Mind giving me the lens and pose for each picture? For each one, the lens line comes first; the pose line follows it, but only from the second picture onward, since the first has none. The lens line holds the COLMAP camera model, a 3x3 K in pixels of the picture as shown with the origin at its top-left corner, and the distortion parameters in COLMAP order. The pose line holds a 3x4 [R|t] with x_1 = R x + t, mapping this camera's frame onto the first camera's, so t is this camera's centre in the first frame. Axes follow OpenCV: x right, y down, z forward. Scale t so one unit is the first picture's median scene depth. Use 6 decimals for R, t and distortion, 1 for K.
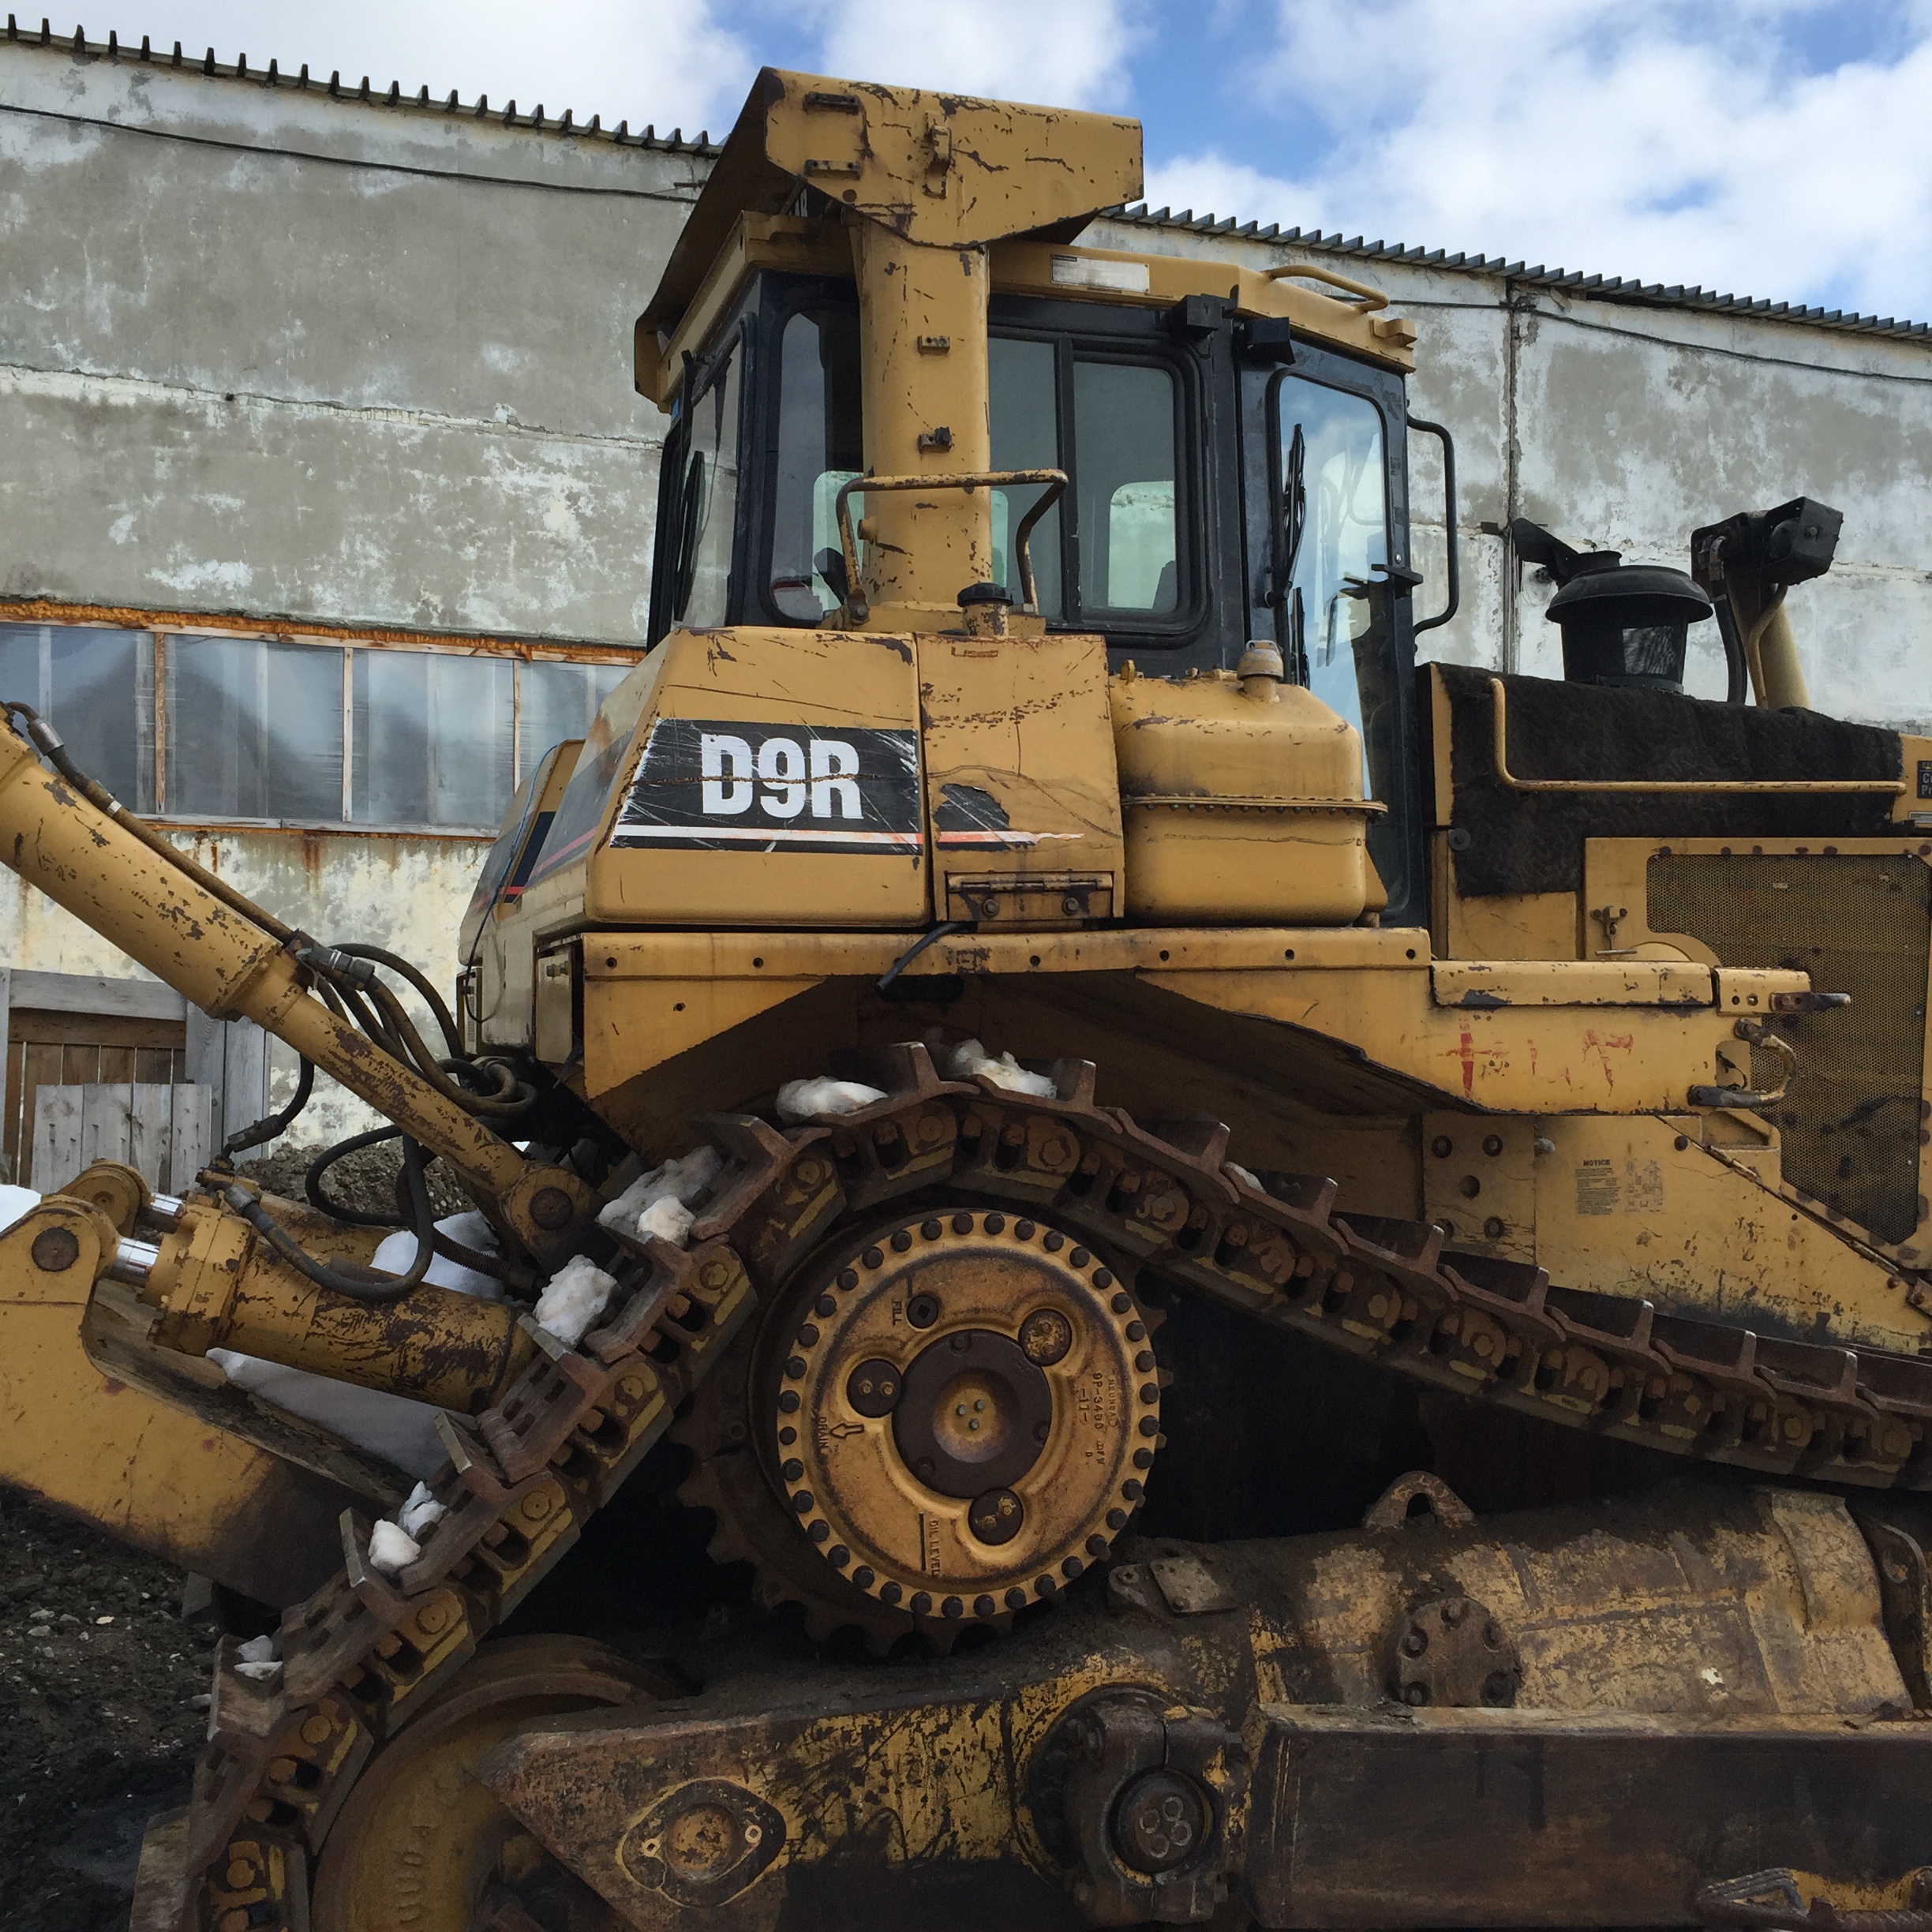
lens RADIAL K [[2204.5, 0, 973.5], [0, 2204.5, 961.3], [0, 0, 1]] dist [0.077937, -0.088714]
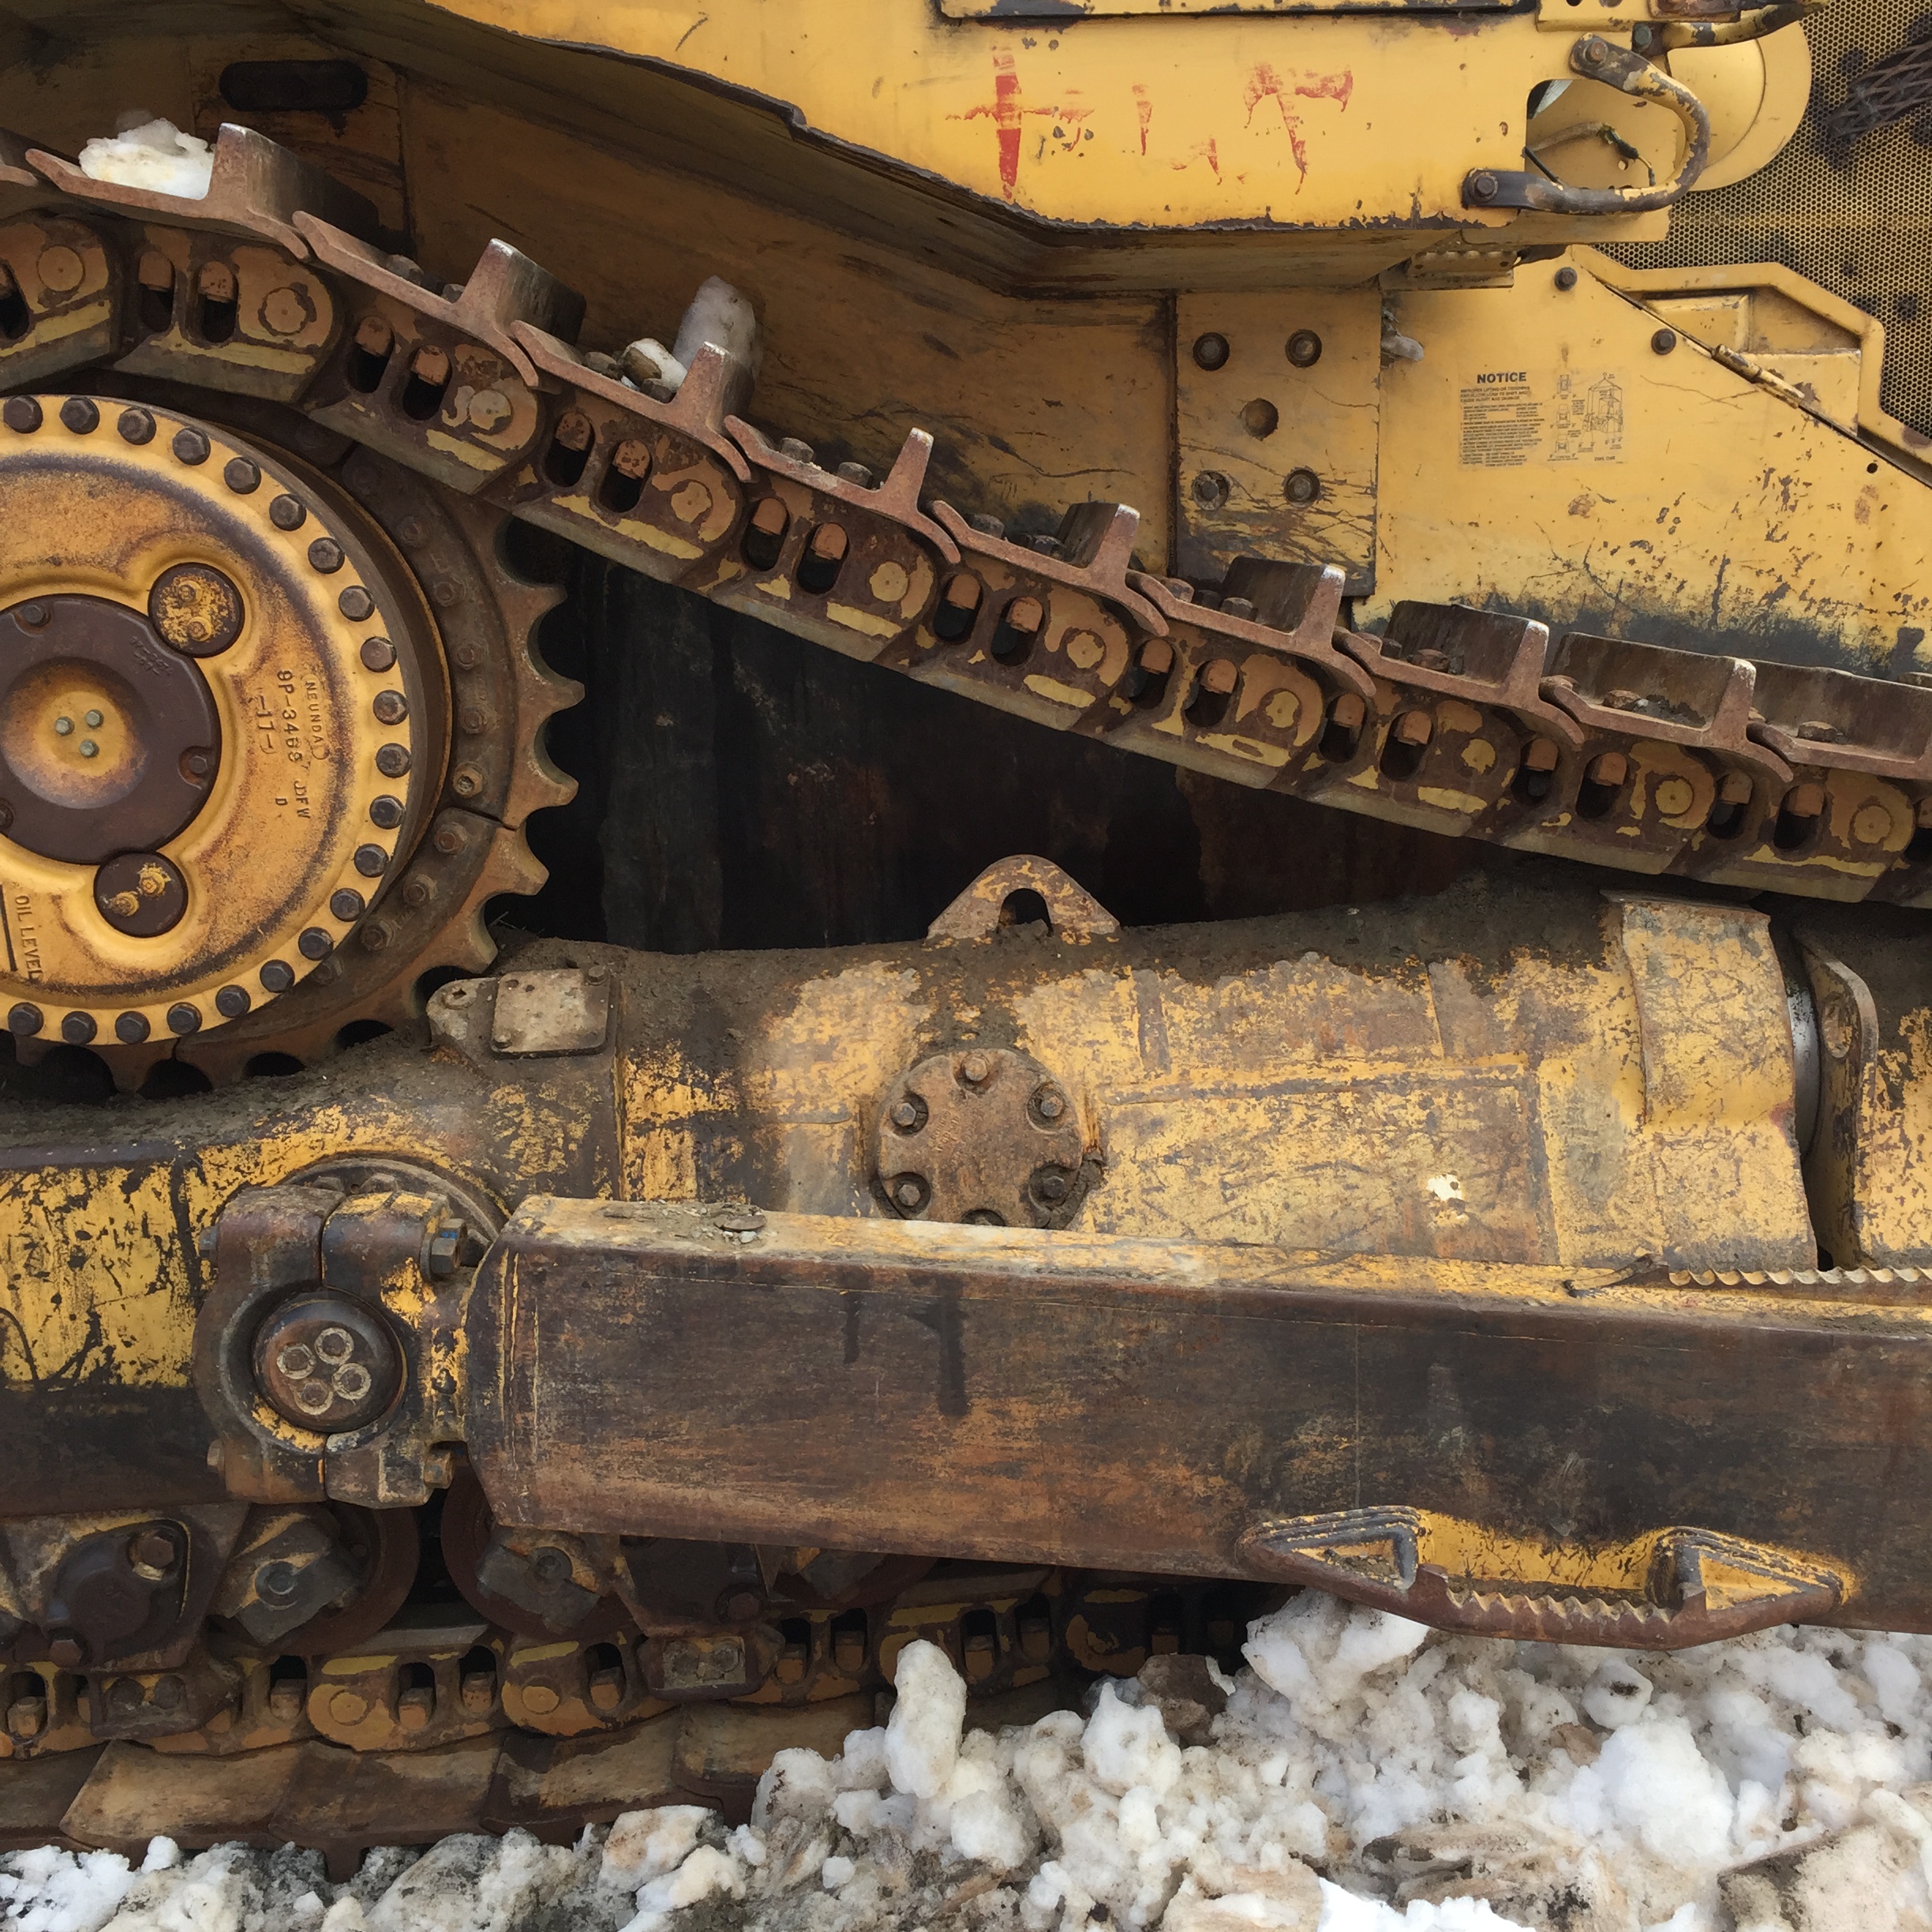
lens RADIAL K [[2210.7, 0, 966.2], [0, 2210.7, 978.6], [0, 0, 1]] dist [0.067185, -0.049523]
pose [[0.964835, 0.040845, -0.259664, 0.388923], [0.028238, 0.966030, 0.256881, 0.113425], [0.261336, -0.255180, 0.930906, 0.448027]]
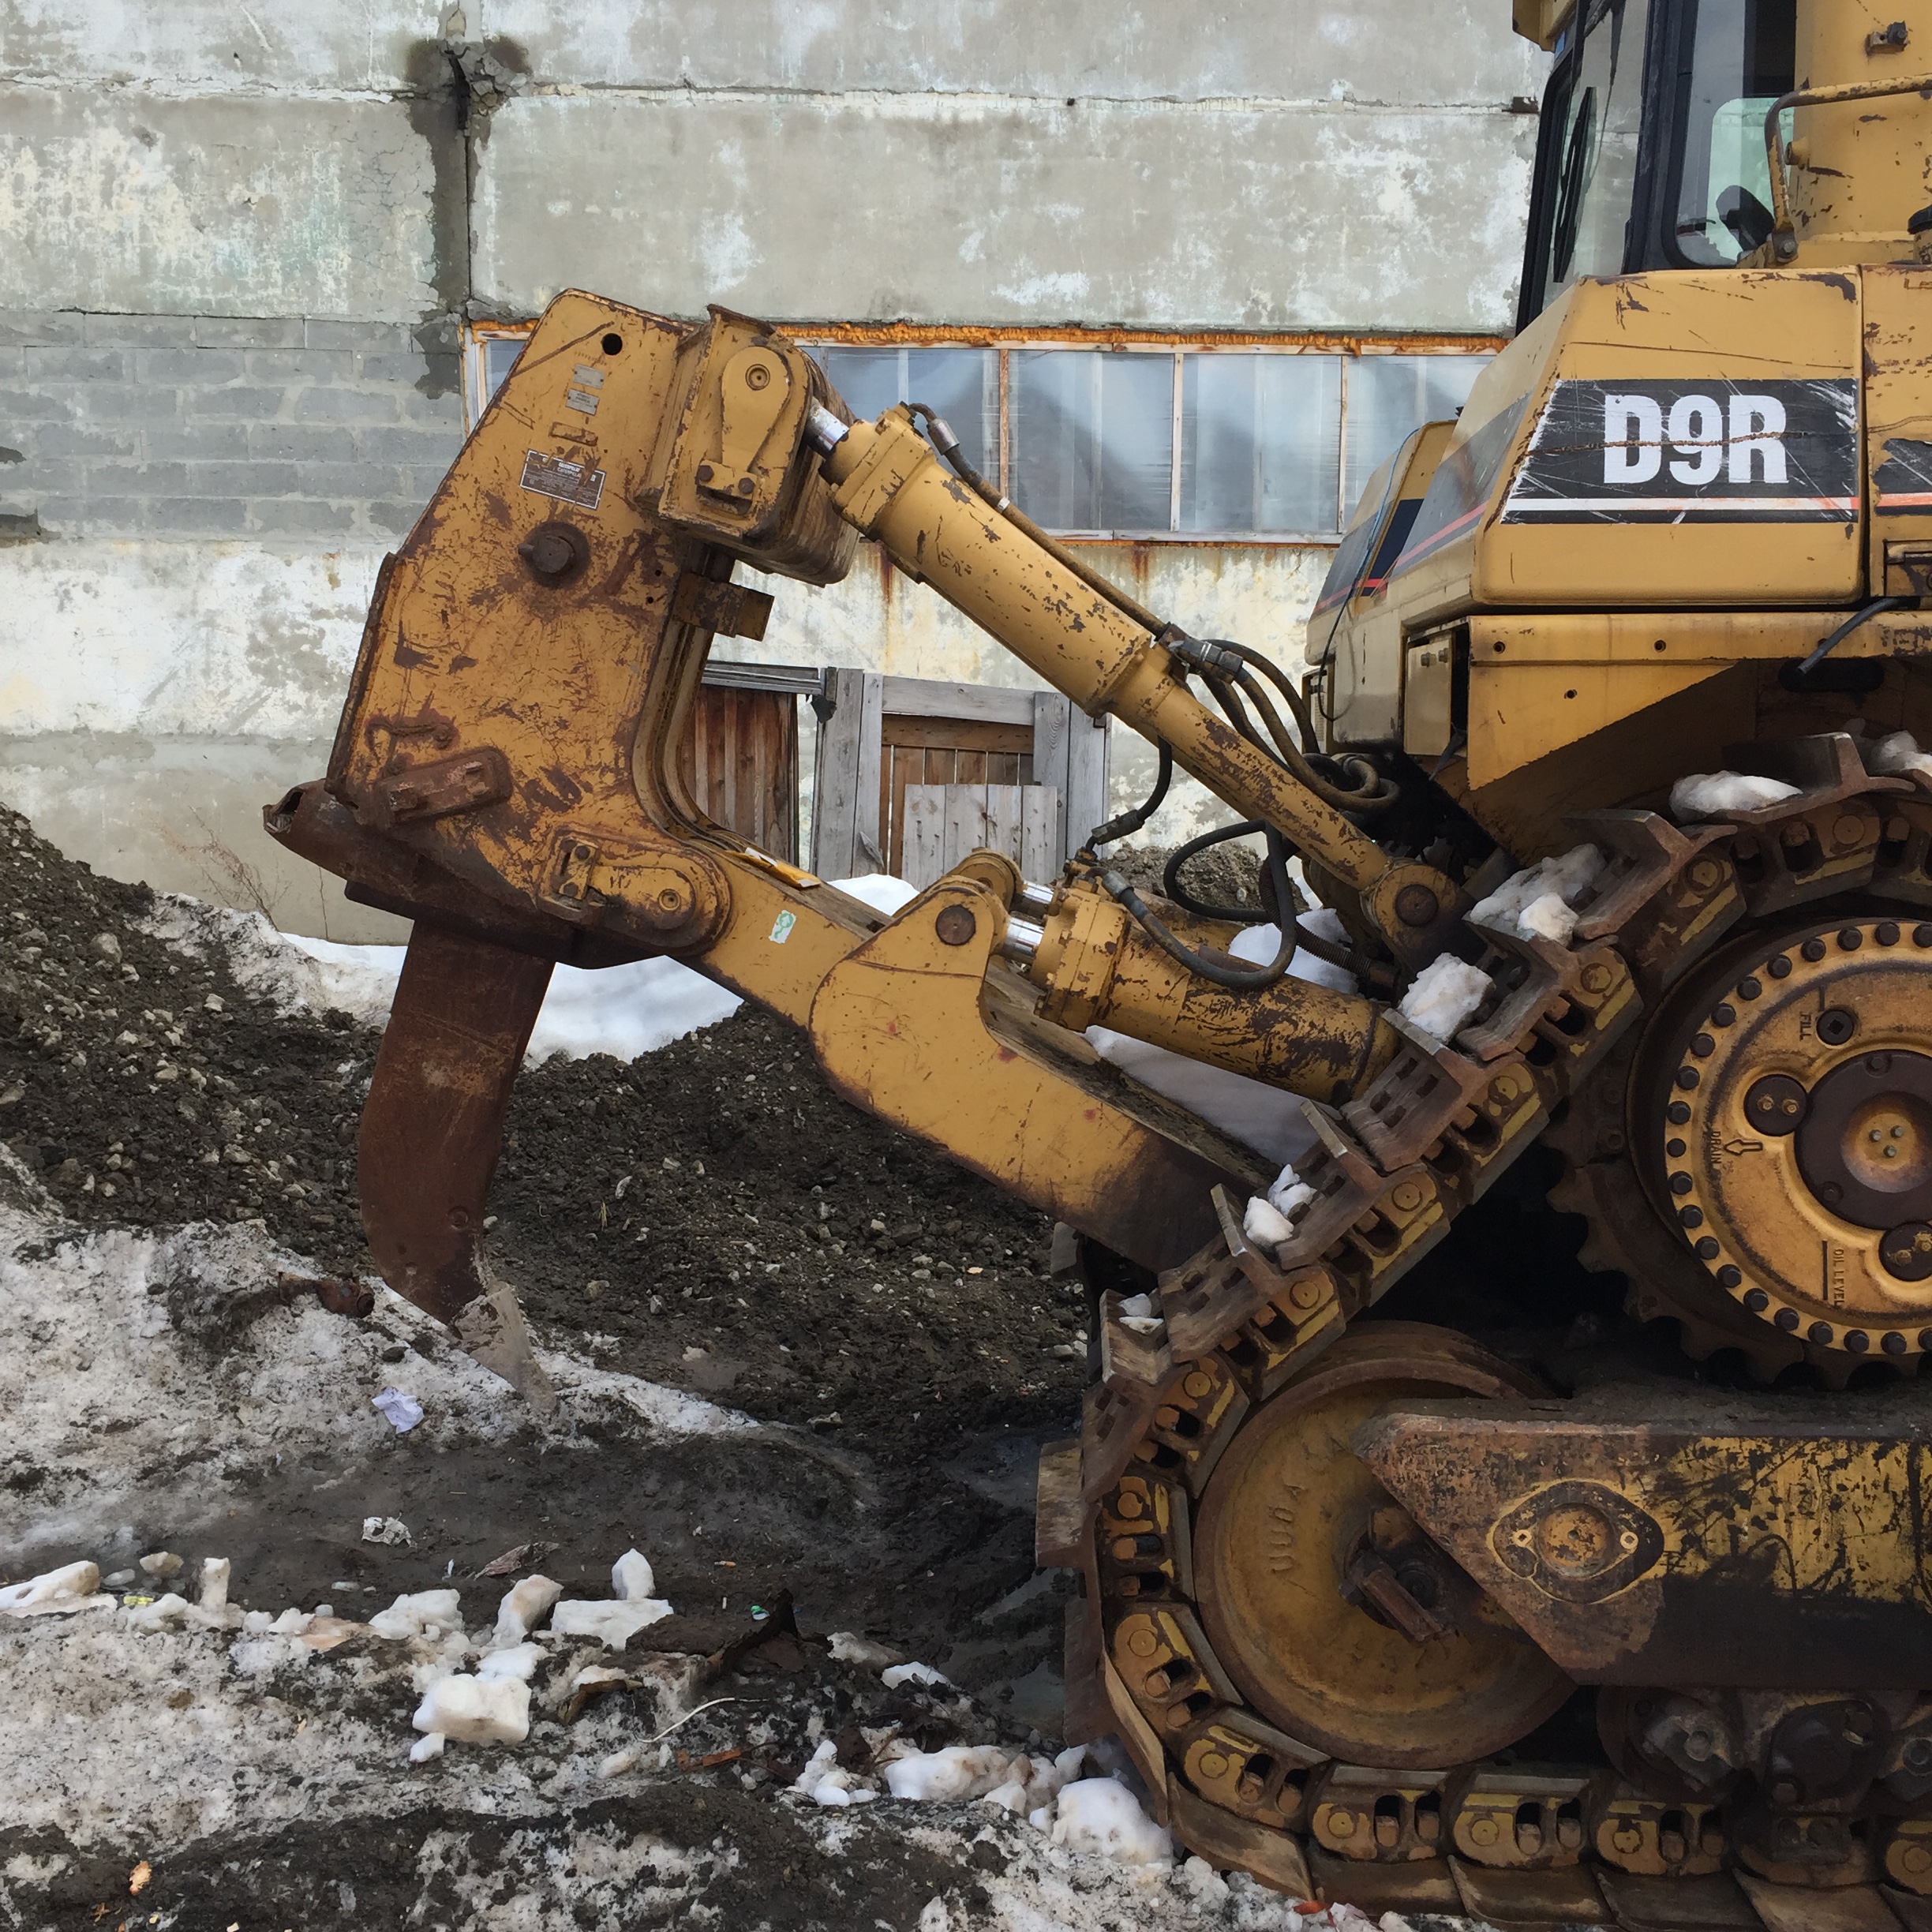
lens RADIAL K [[2206.1, 0, 953.6], [0, 2206.1, 964.1], [0, 0, 1]] dist [0.083382, -0.091211]
pose [[0.934746, 0.042189, -0.352802, -0.037947], [0.003201, 0.991886, 0.127094, 0.012847], [0.355302, -0.119930, 0.927026, 0.012323]]
